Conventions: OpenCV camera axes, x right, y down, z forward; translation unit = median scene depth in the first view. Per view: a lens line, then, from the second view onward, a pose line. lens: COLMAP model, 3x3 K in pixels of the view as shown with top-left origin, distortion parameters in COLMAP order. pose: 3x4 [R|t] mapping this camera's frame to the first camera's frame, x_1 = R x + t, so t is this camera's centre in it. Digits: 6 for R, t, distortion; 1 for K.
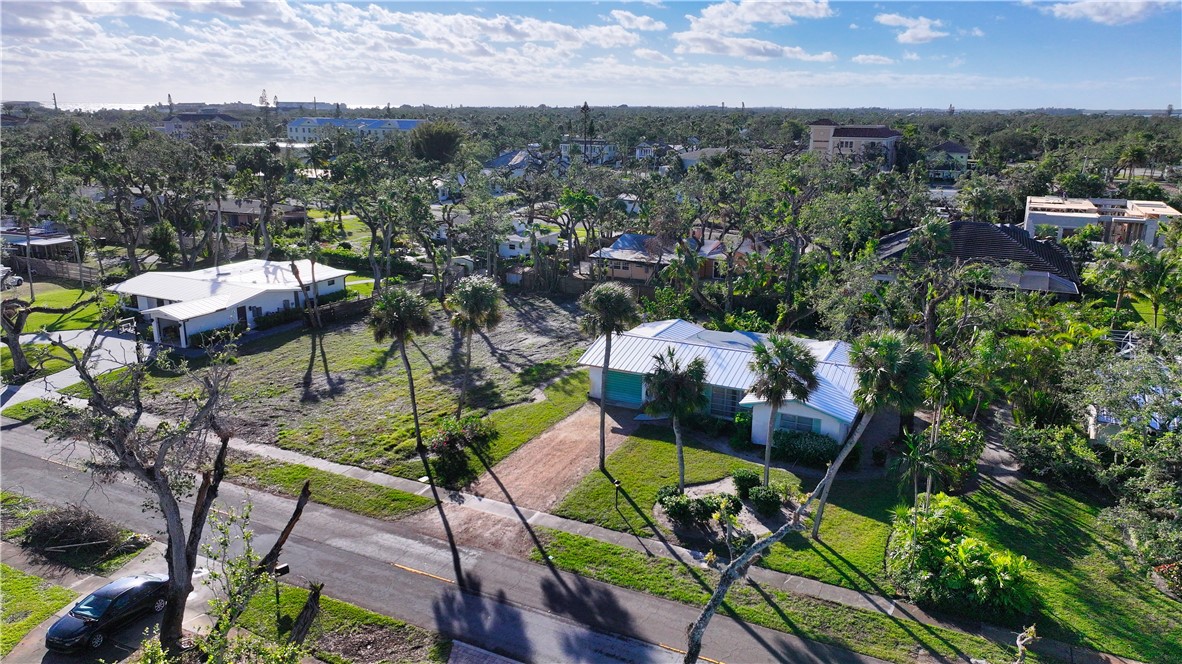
lens RADIAL K [[830.1, 0, 591.0], [0, 830.1, 332.0], [0, 0, 1]] dist [0.002610, 0.000982]
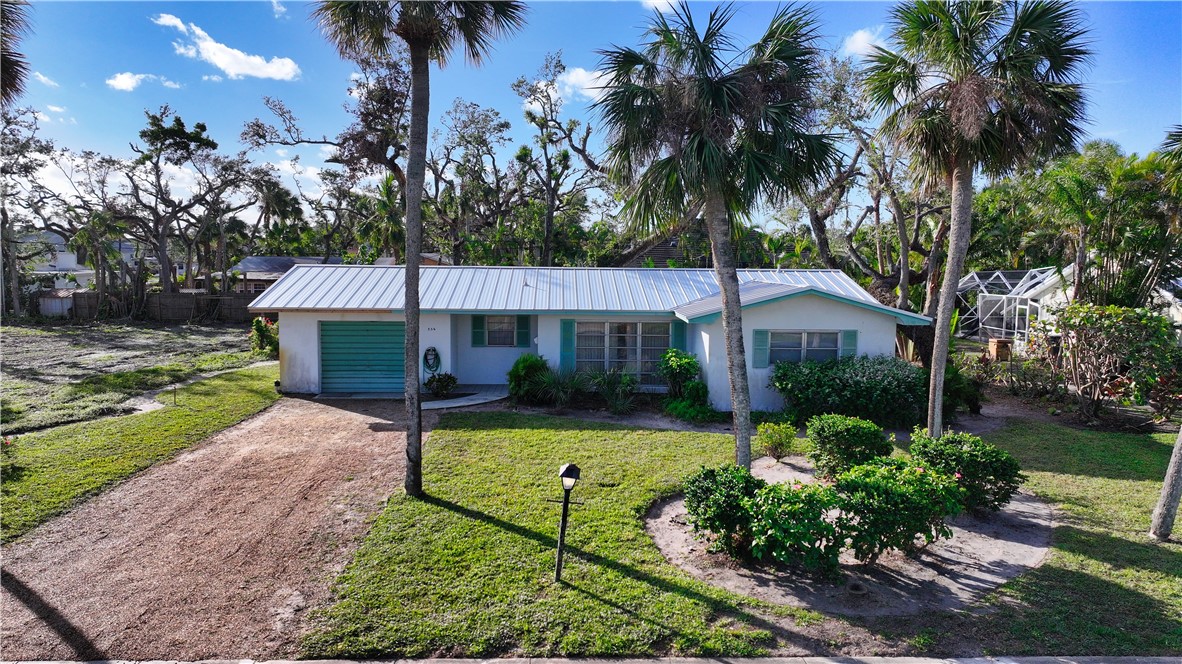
lens RADIAL K [[830.1, 0, 591.0], [0, 830.1, 332.0], [0, 0, 1]] dist [0.002610, 0.000982]
pose [[0.882074, -0.048626, 0.468594, -0.074391], [0.127226, 0.982289, -0.137557, 0.157276], [-0.453606, 0.180953, 0.872639, 0.683340]]
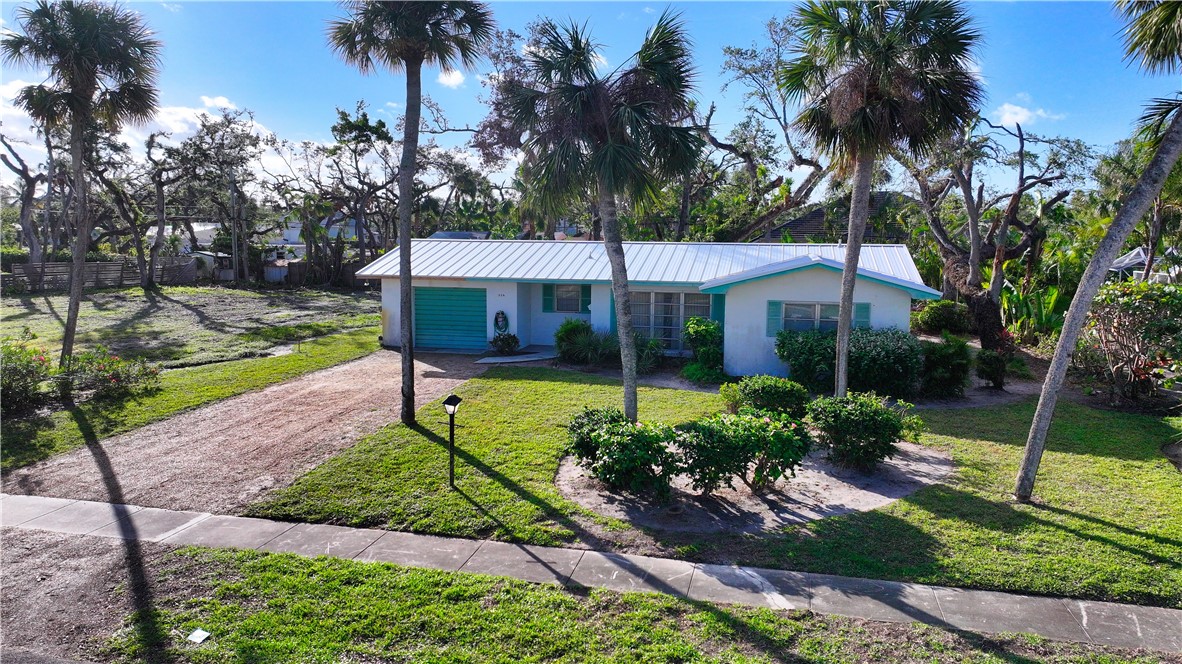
lens RADIAL K [[830.1, 0, 591.0], [0, 830.1, 332.0], [0, 0, 1]] dist [0.002610, 0.000982]
pose [[0.974136, -0.034903, 0.223251, 0.011208], [0.065787, 0.989006, -0.132436, 0.181755], [-0.216174, 0.143697, 0.965722, 0.590278]]
